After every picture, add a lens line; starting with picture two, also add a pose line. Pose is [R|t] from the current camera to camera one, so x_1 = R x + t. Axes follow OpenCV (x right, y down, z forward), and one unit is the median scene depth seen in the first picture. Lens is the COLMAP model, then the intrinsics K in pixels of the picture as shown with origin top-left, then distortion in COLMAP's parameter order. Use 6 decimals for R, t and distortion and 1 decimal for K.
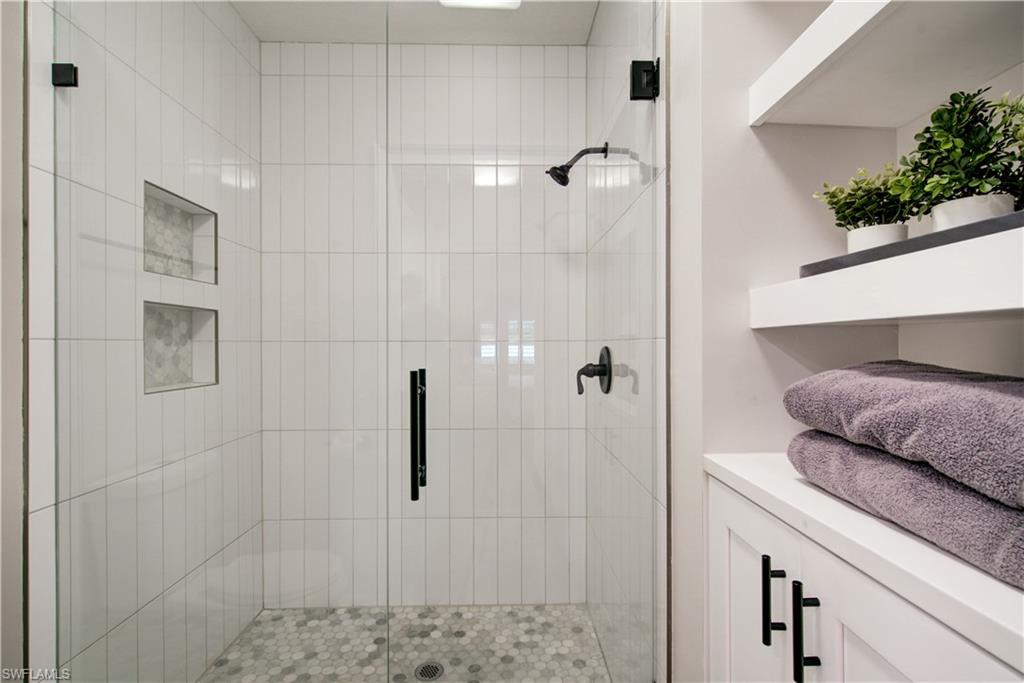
lens RADIAL K [[475.8, 0, 512.2], [0, 475.8, 342.5], [0, 0, 1]] dist [-0.000976, 0.000009]
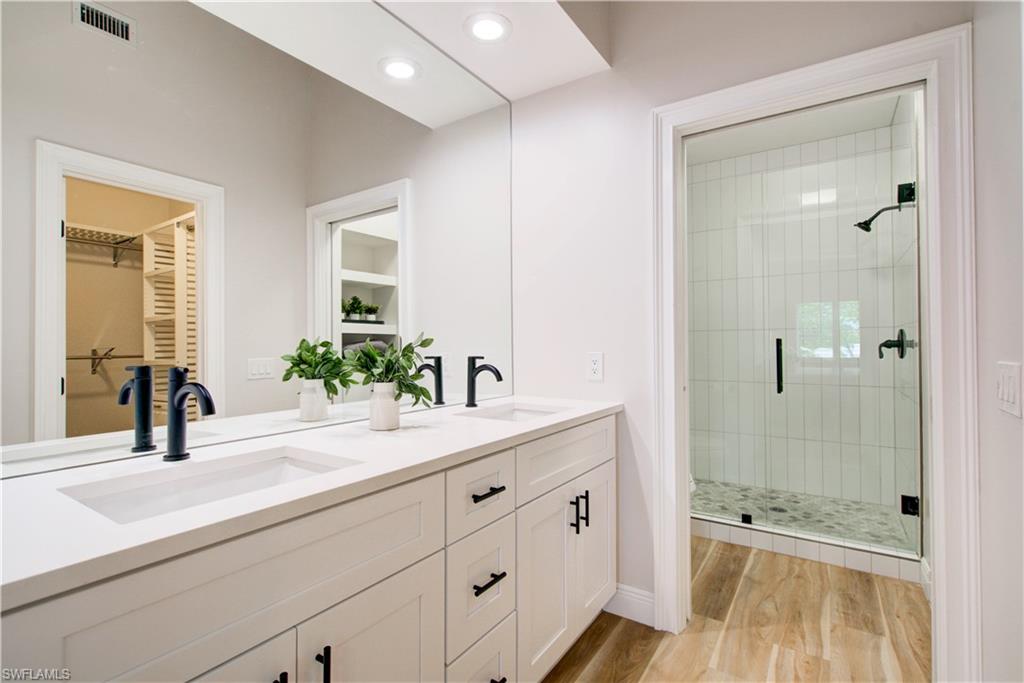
lens RADIAL K [[475.8, 0, 515.2], [0, 475.8, 336.5], [0, 0, 1]] dist [-0.000976, 0.000009]
pose [[0.820160, -0.008997, -0.572063, 0.045095], [0.005943, 0.999956, -0.007206, 0.035729], [0.572103, 0.002511, 0.820178, -1.015788]]
